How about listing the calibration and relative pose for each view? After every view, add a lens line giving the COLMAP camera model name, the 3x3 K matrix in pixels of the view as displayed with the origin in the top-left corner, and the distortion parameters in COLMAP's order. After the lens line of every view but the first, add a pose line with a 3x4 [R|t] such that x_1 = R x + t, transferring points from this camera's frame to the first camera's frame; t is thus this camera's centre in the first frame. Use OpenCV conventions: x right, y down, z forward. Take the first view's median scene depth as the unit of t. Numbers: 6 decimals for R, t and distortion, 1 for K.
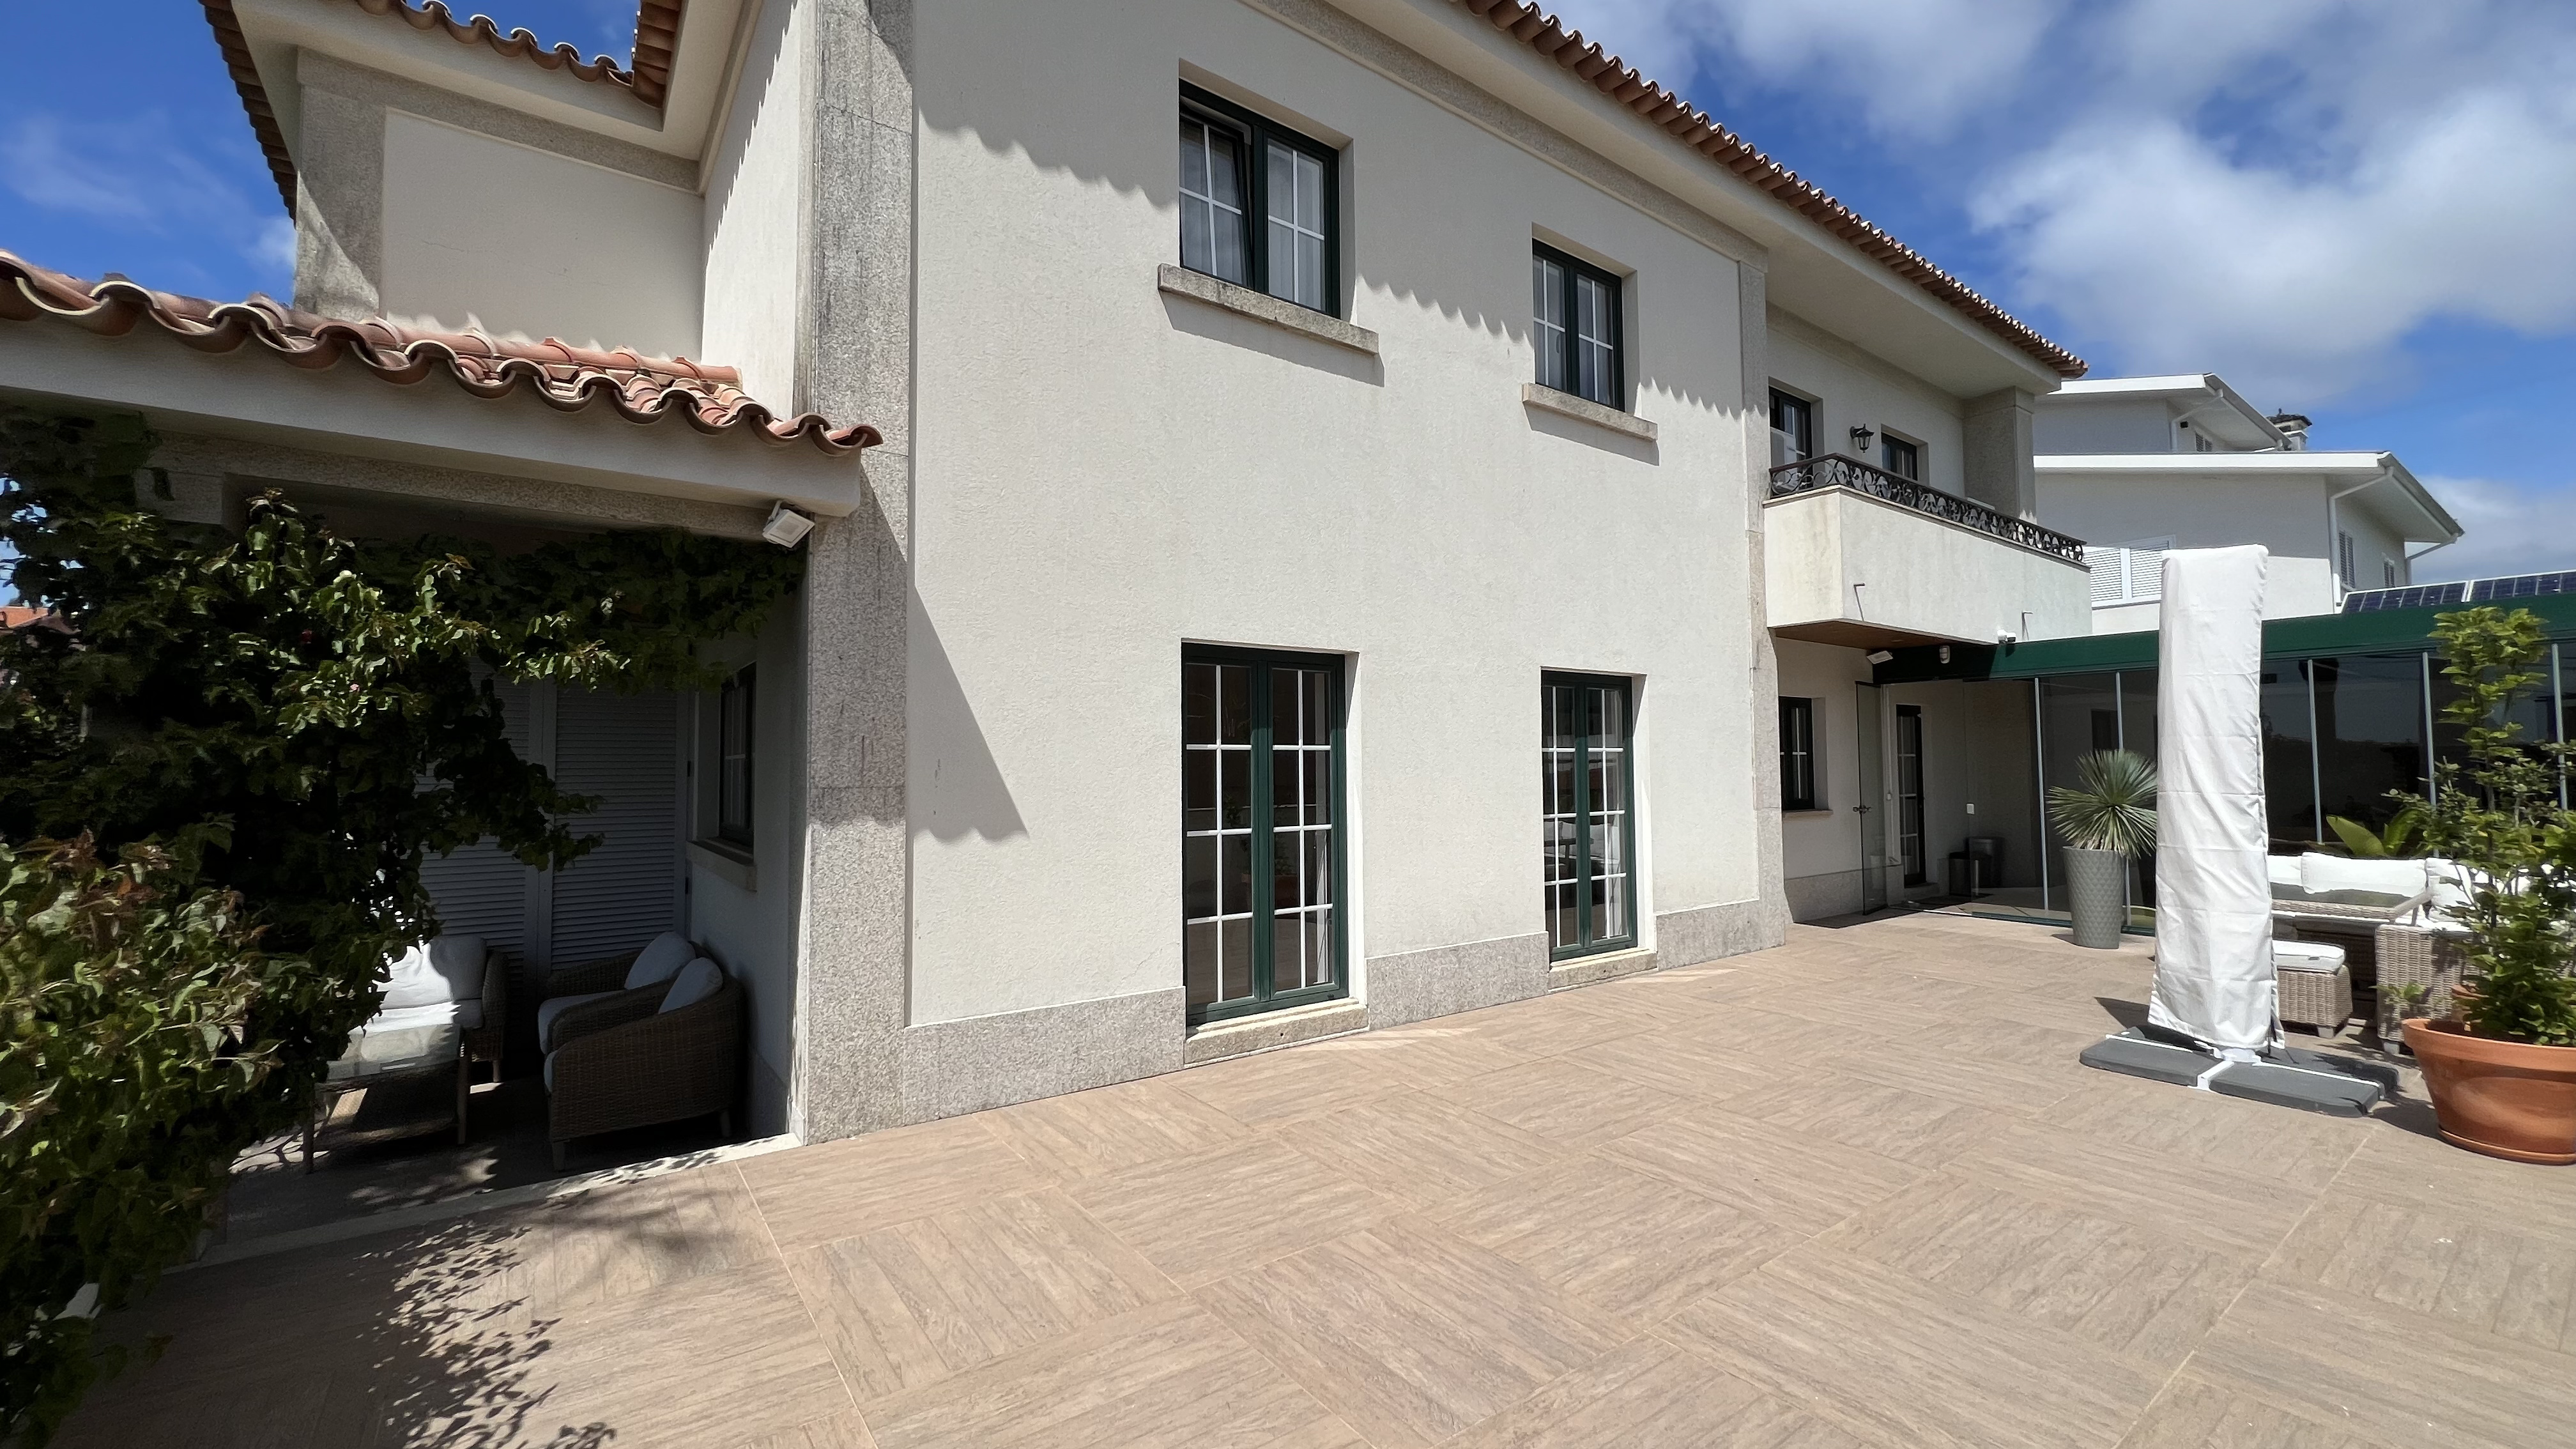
lens RADIAL K [[1030.7, 0, 1281.1], [0, 1030.7, 725.1], [0, 0, 1]] dist [-0.002213, 0.000360]
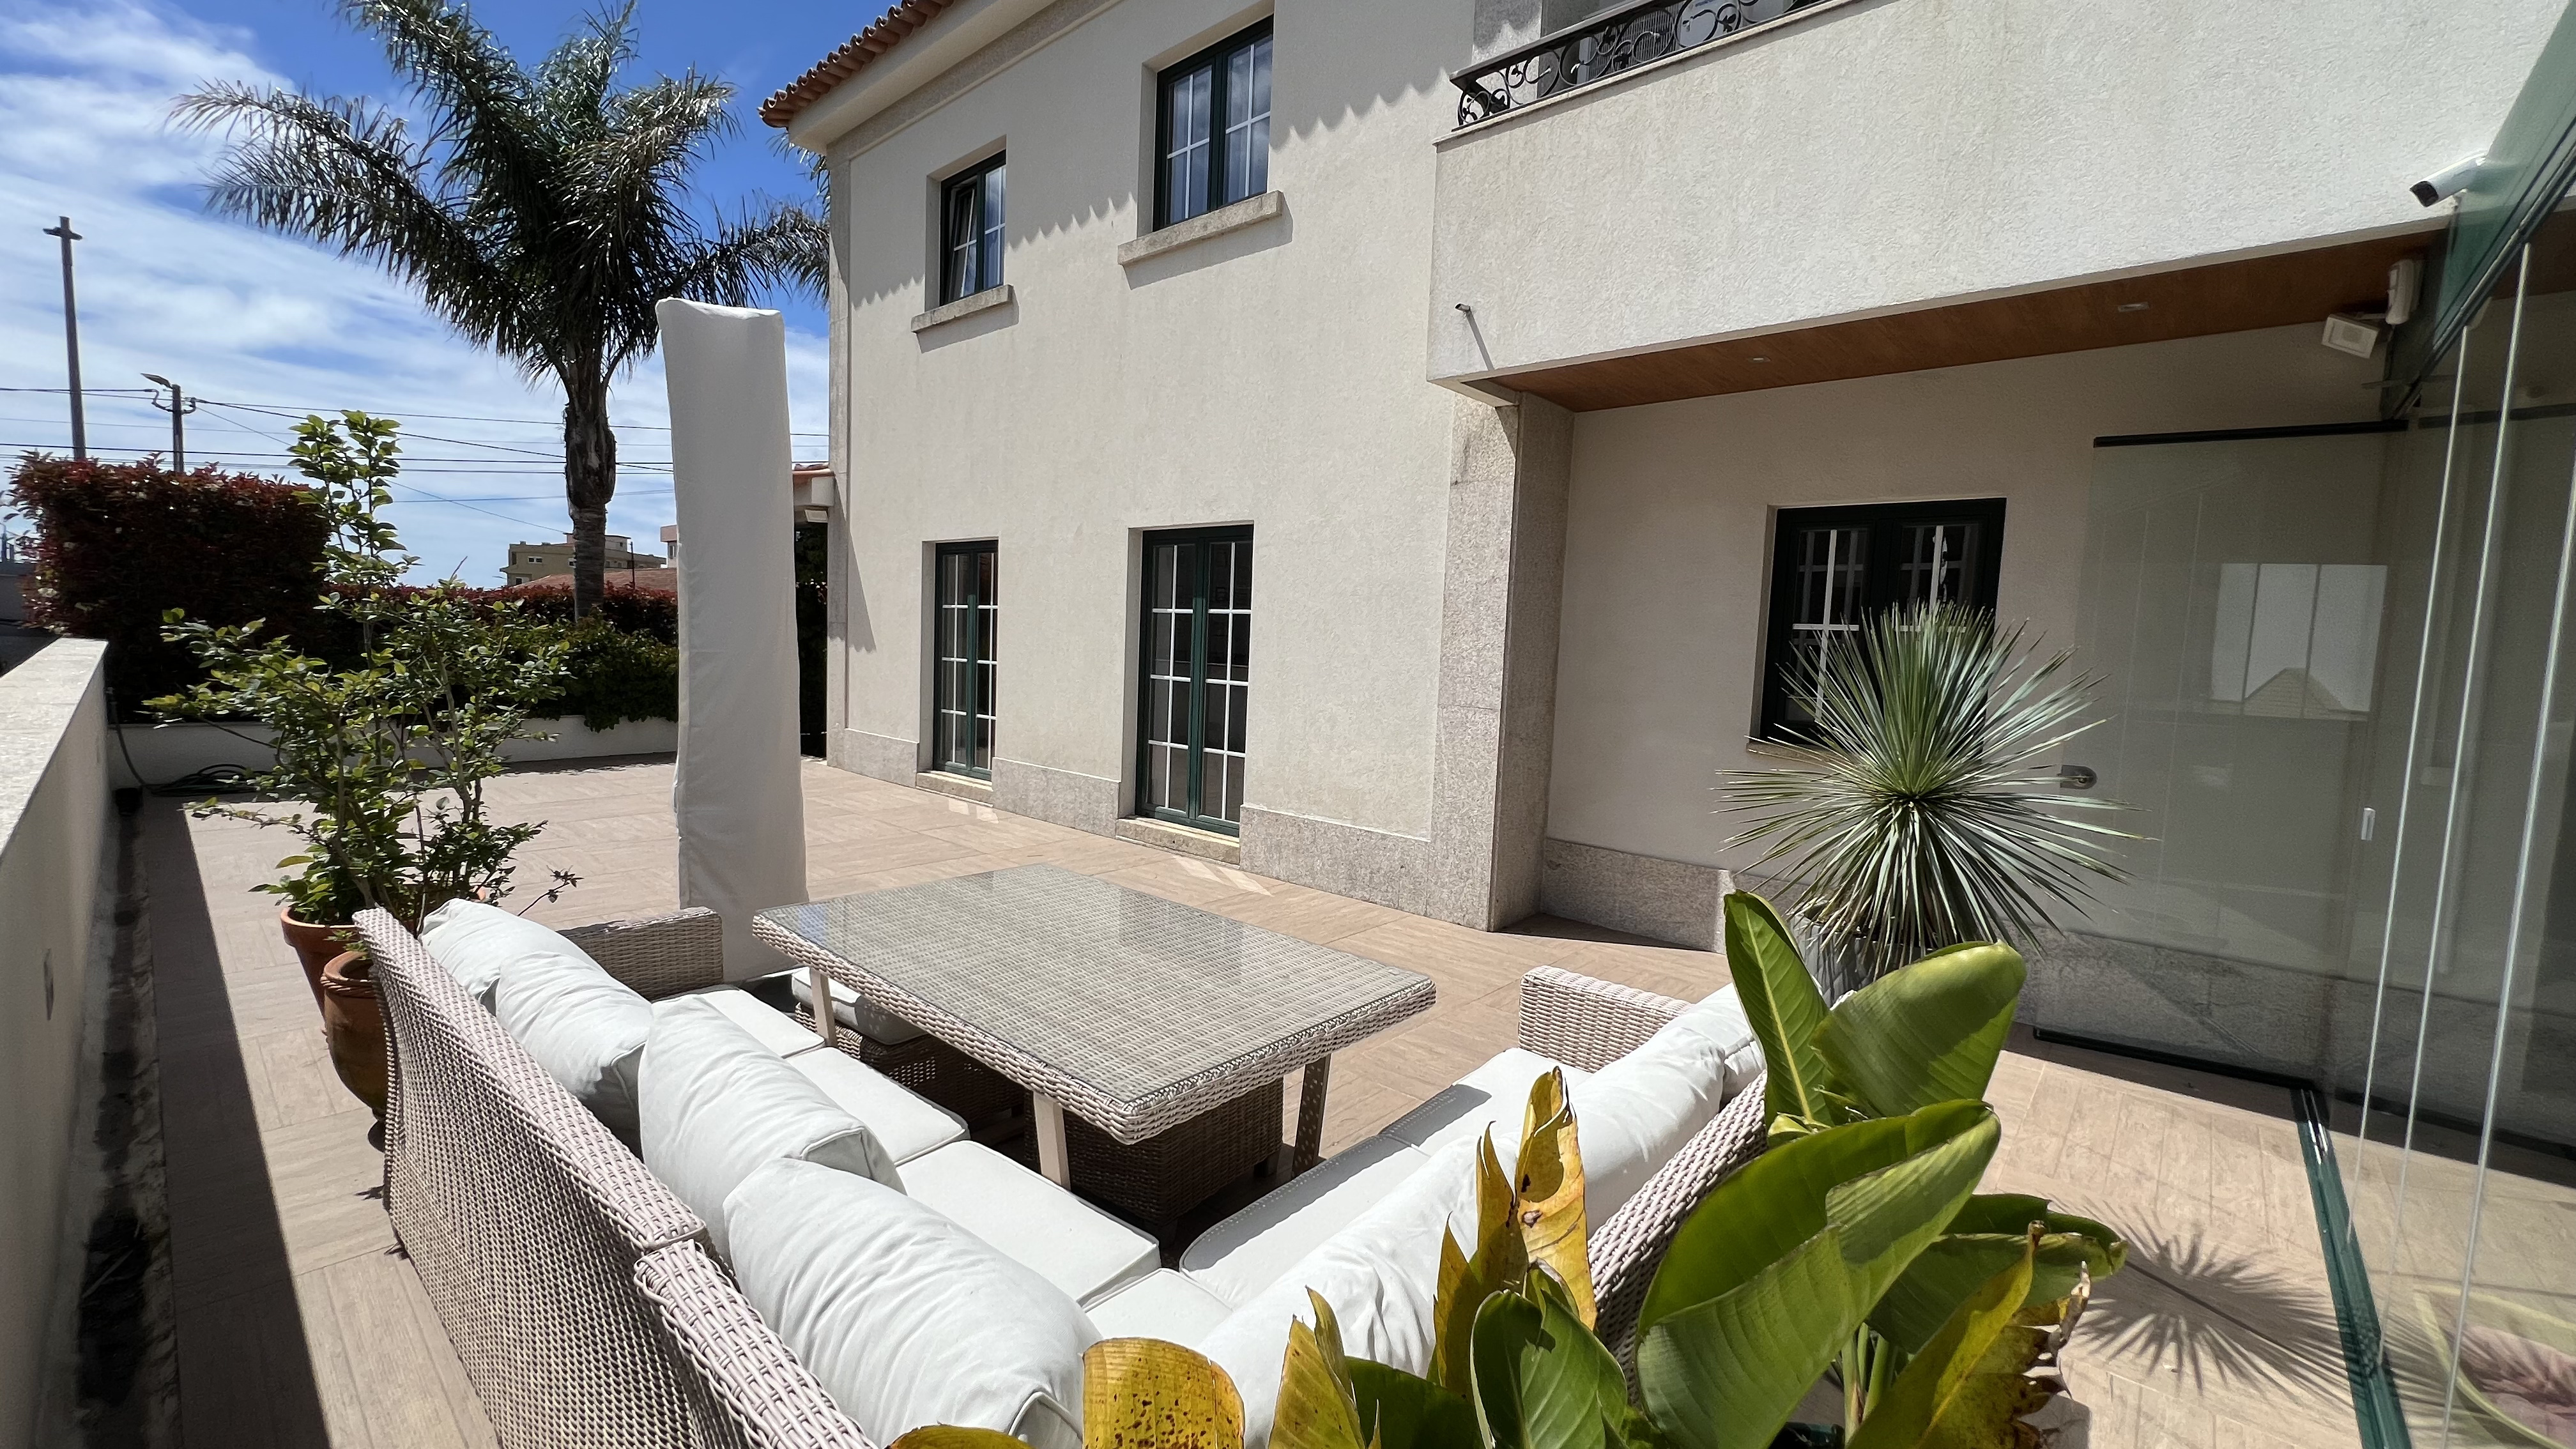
lens RADIAL K [[1030.7, 0, 1281.1], [0, 1030.7, 725.1], [0, 0, 1]] dist [-0.002213, 0.000360]
pose [[0.203165, 0.101782, -0.973840, 1.598906], [0.000269, 0.994577, 0.104006, 0.039043], [0.979145, -0.021392, 0.202035, 1.149338]]
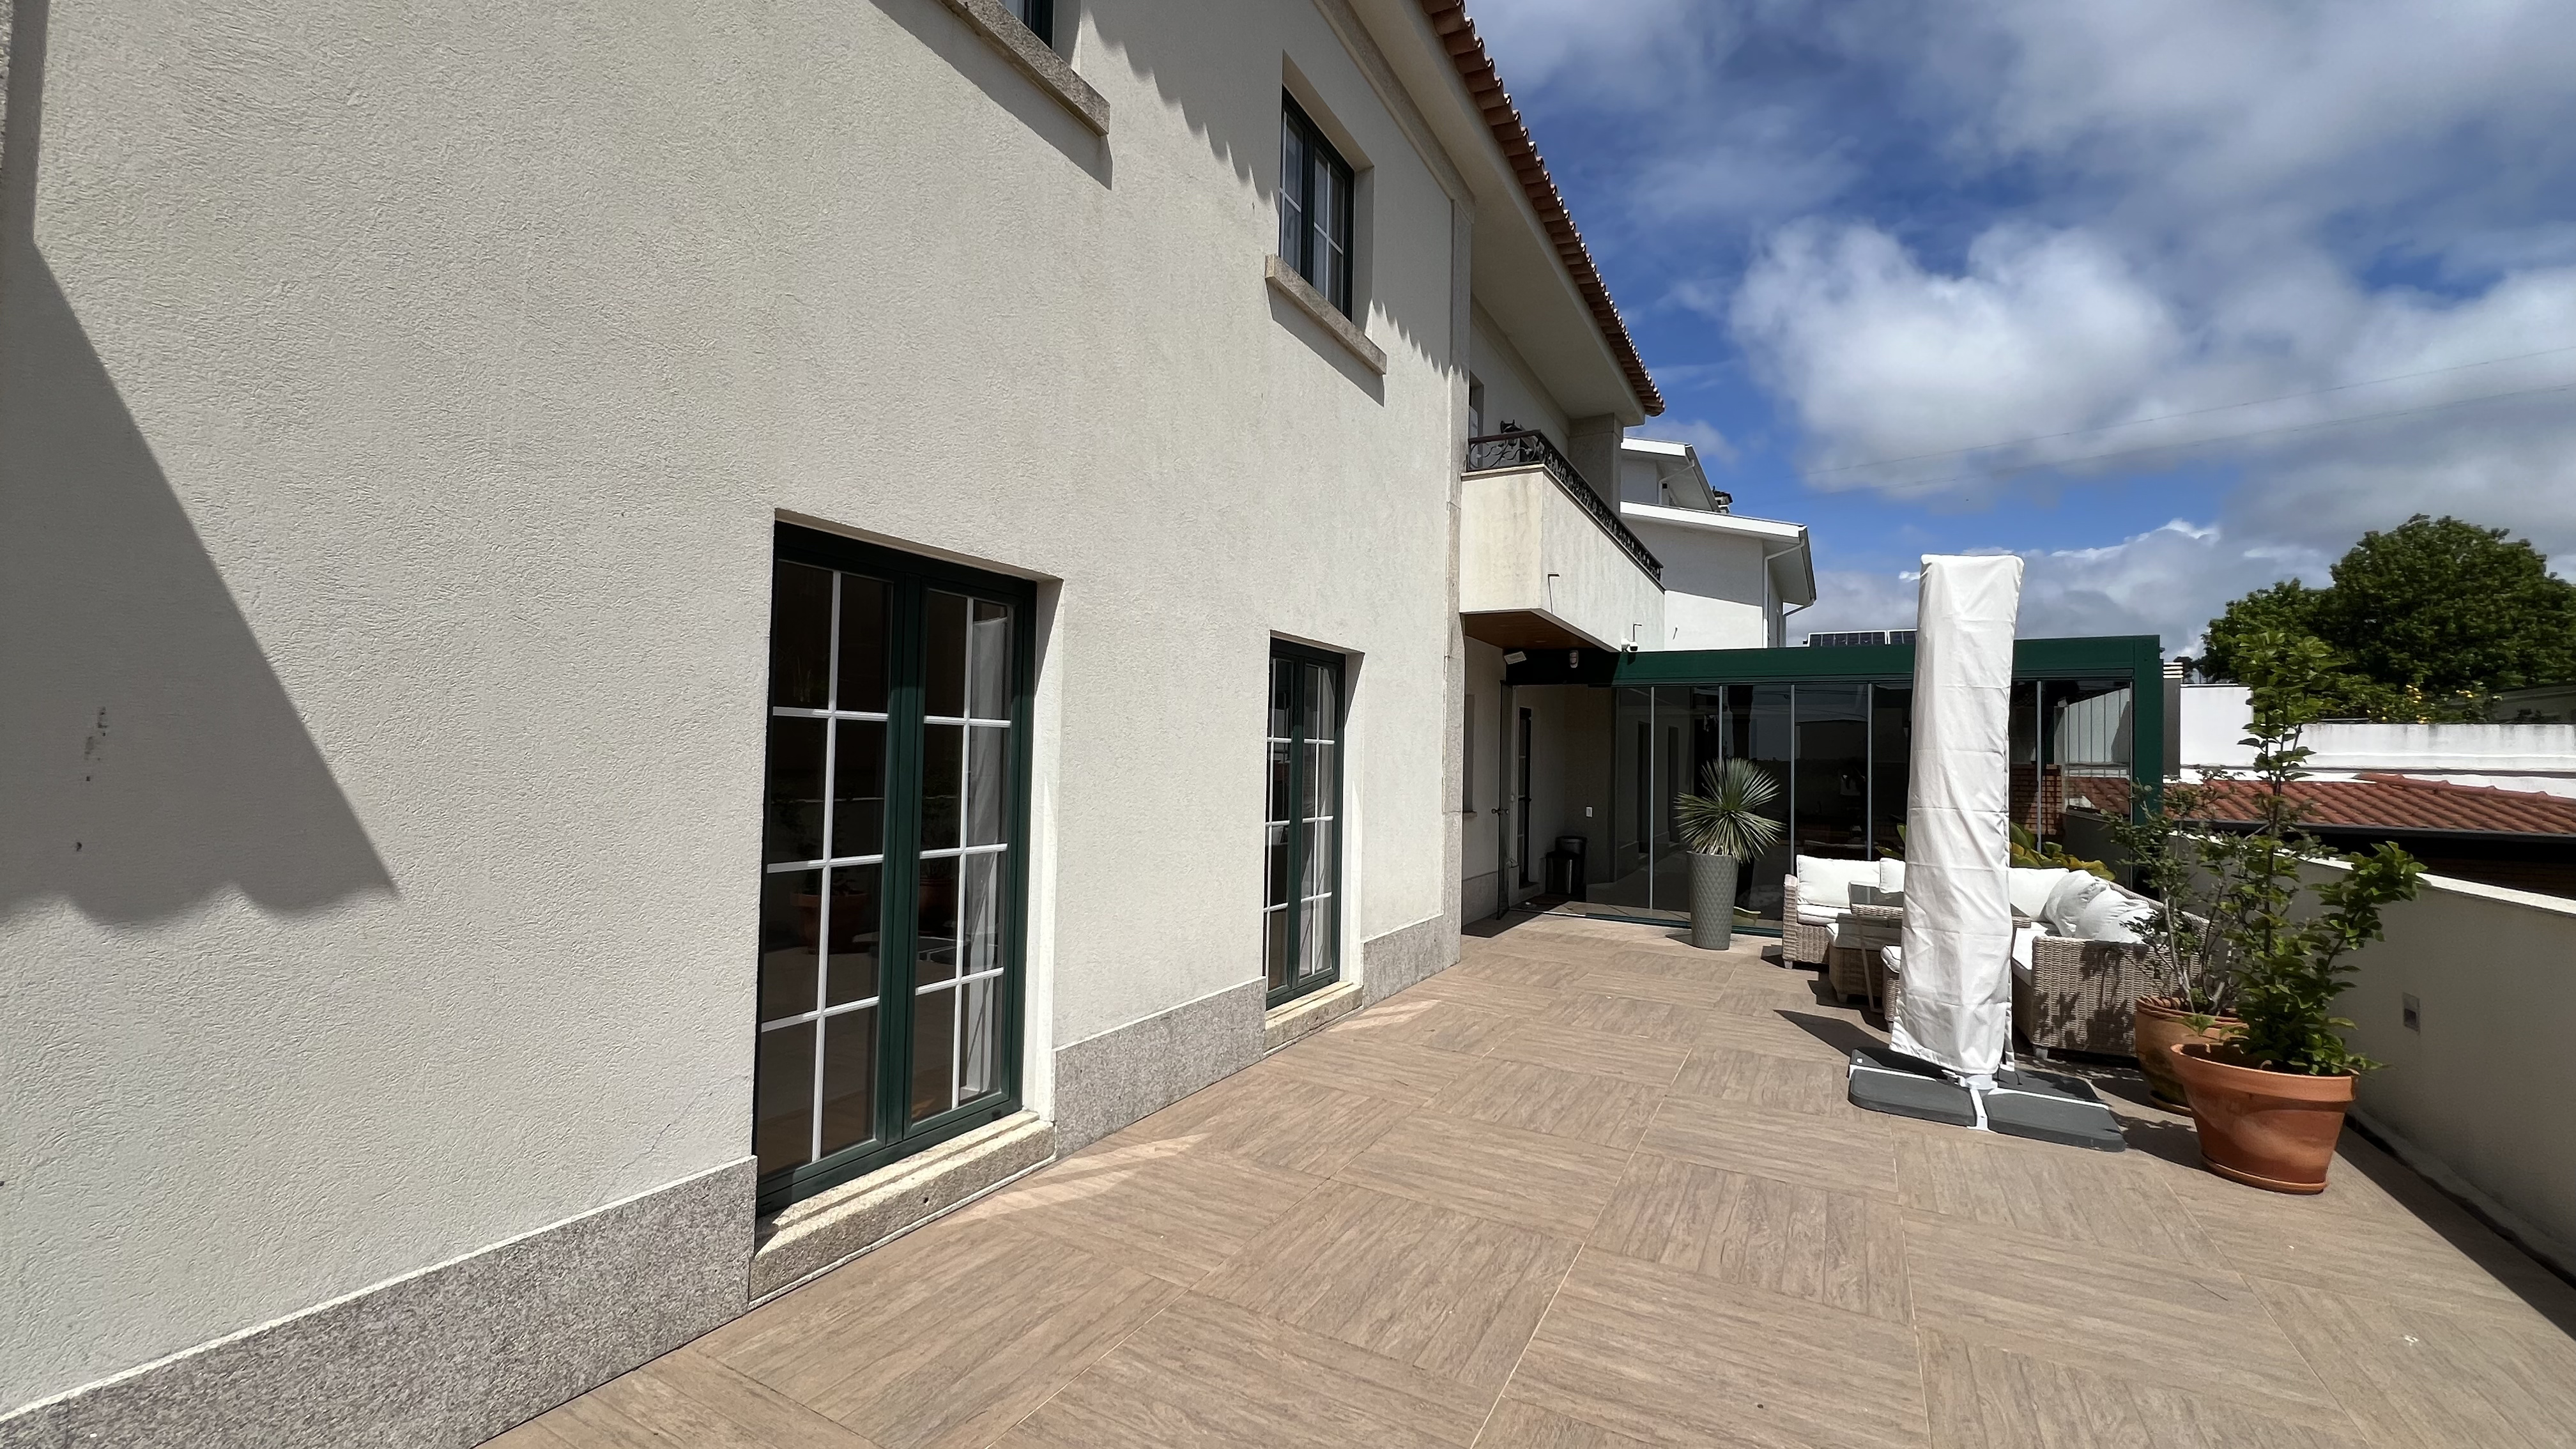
lens RADIAL K [[1033.0, 0, 1281.7], [0, 1033.0, 725.9], [0, 0, 1]] dist [-0.003191, 0.000658]
pose [[0.905176, 0.041616, 0.422995, -0.075041], [-0.047223, 0.998881, 0.002779, 0.014150], [-0.422405, -0.022491, 0.906128, 0.367584]]
